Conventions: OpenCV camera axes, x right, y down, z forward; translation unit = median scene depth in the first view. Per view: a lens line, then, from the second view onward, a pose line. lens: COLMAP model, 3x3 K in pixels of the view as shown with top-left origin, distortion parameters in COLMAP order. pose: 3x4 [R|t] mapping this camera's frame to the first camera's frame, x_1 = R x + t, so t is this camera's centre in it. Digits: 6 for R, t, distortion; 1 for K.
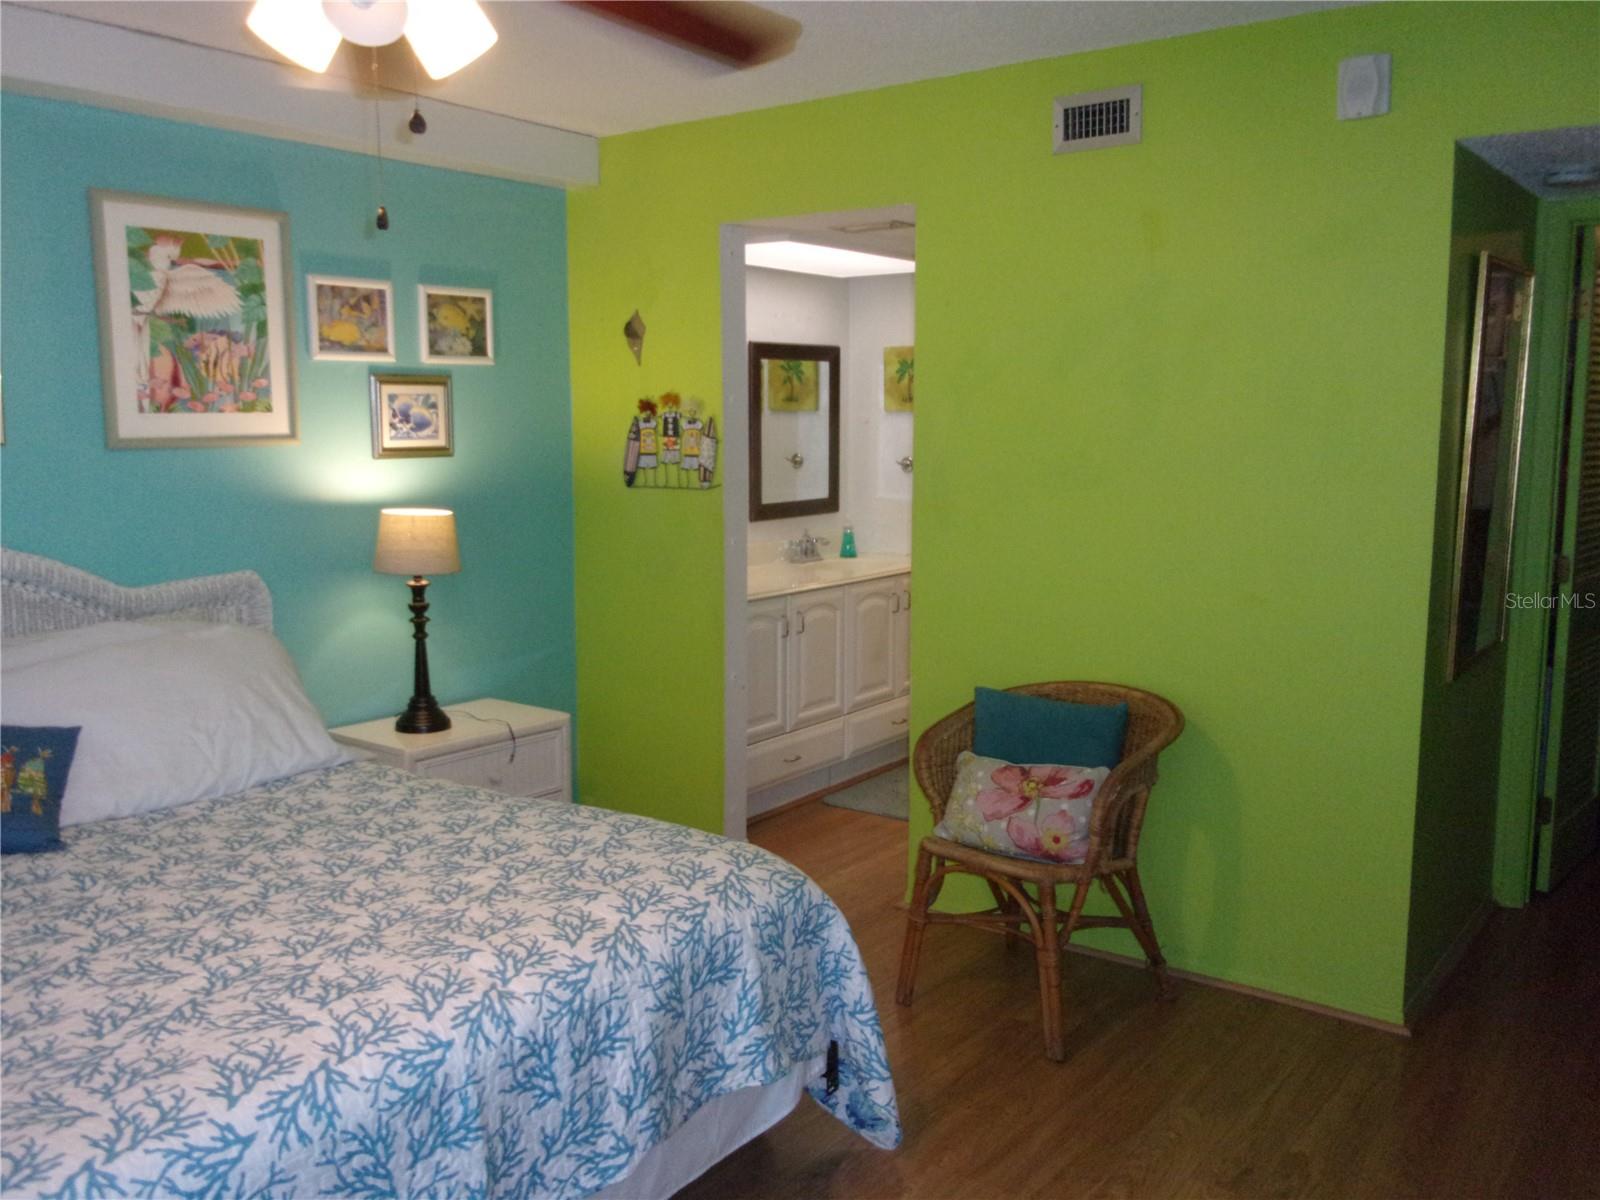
lens RADIAL K [[1334.6, 0, 792.4], [0, 1334.6, 609.2], [0, 0, 1]] dist [0.000418, -0.041332]
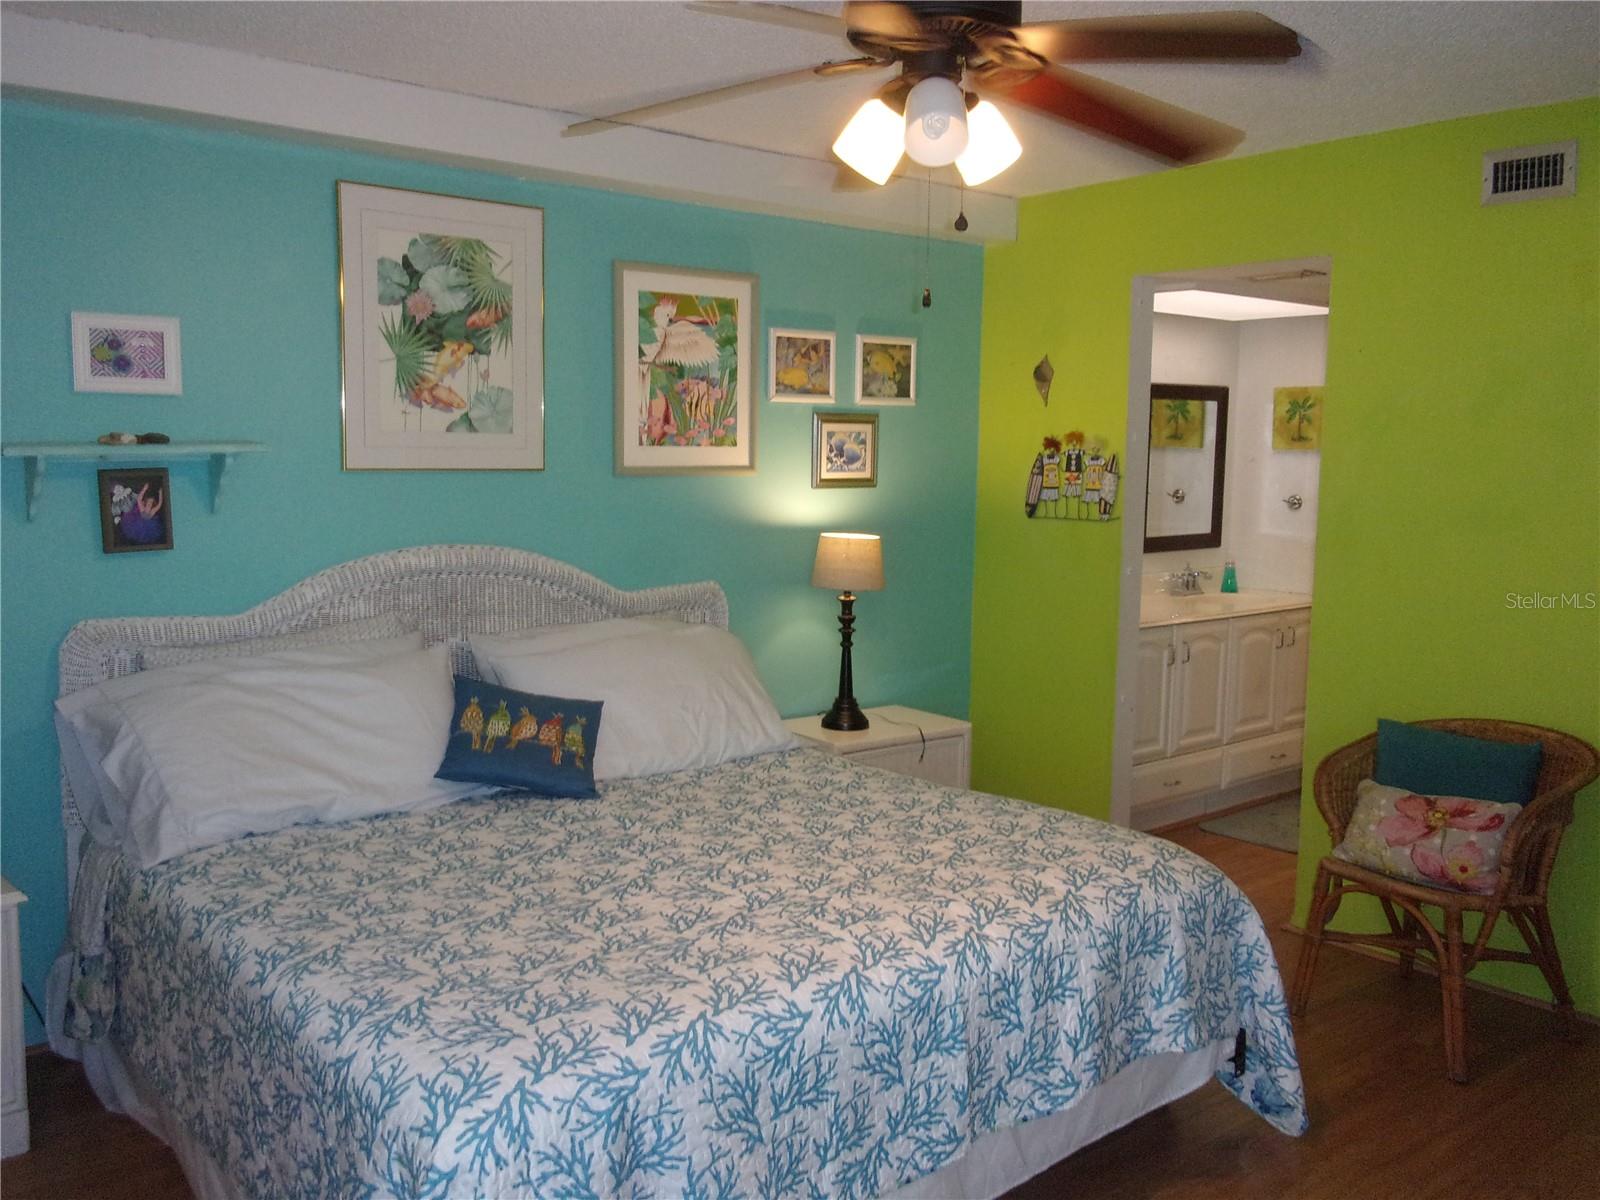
lens RADIAL K [[1333.5, 0, 800.0], [0, 1333.5, 600.0], [0, 0, 1]] dist [0.001412, 0.010042]
pose [[0.969487, 0.040140, -0.241835, -0.071822], [-0.047195, 0.998610, -0.023450, 0.016325], [0.240558, 0.034148, 0.970034, -0.163468]]
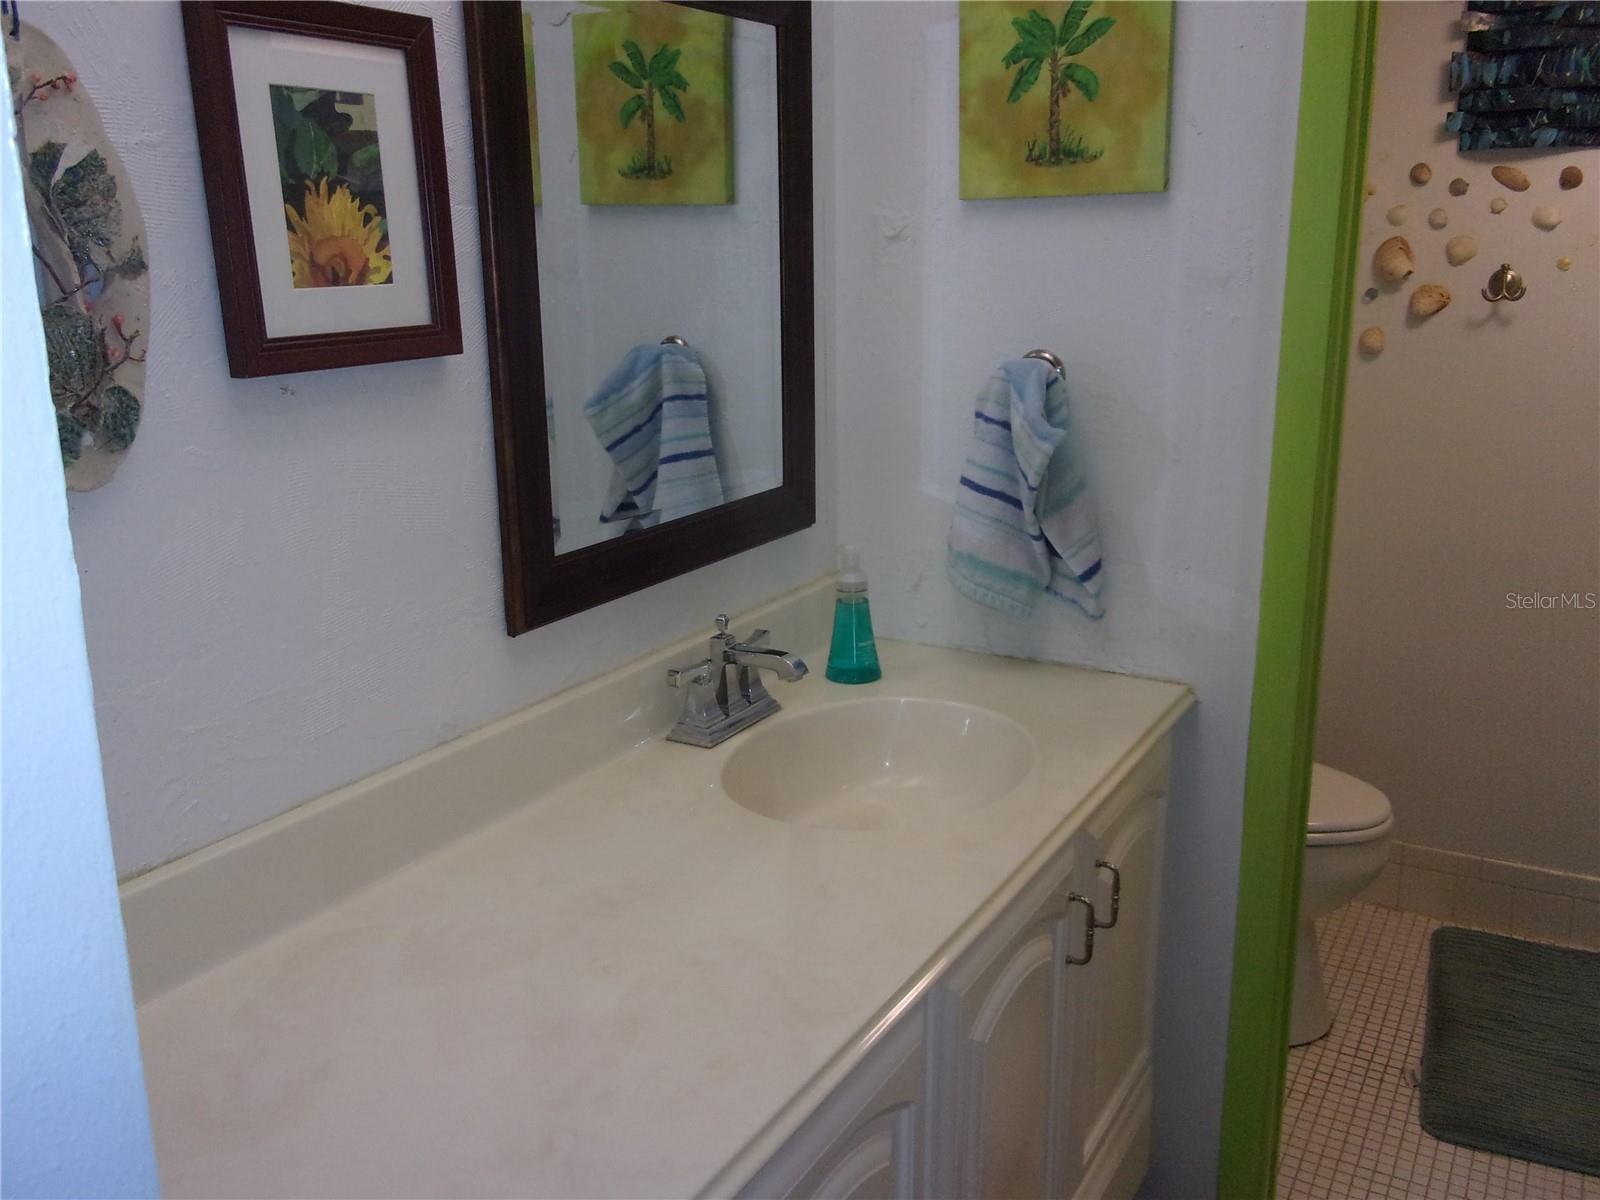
lens RADIAL K [[1334.6, 0, 792.4], [0, 1334.6, 609.2], [0, 0, 1]] dist [0.000418, -0.041332]
pose [[0.994750, -0.040817, 0.093844, -0.003373], [0.029613, 0.992593, 0.117827, -0.226562], [-0.097959, -0.114429, 0.988590, 1.701998]]
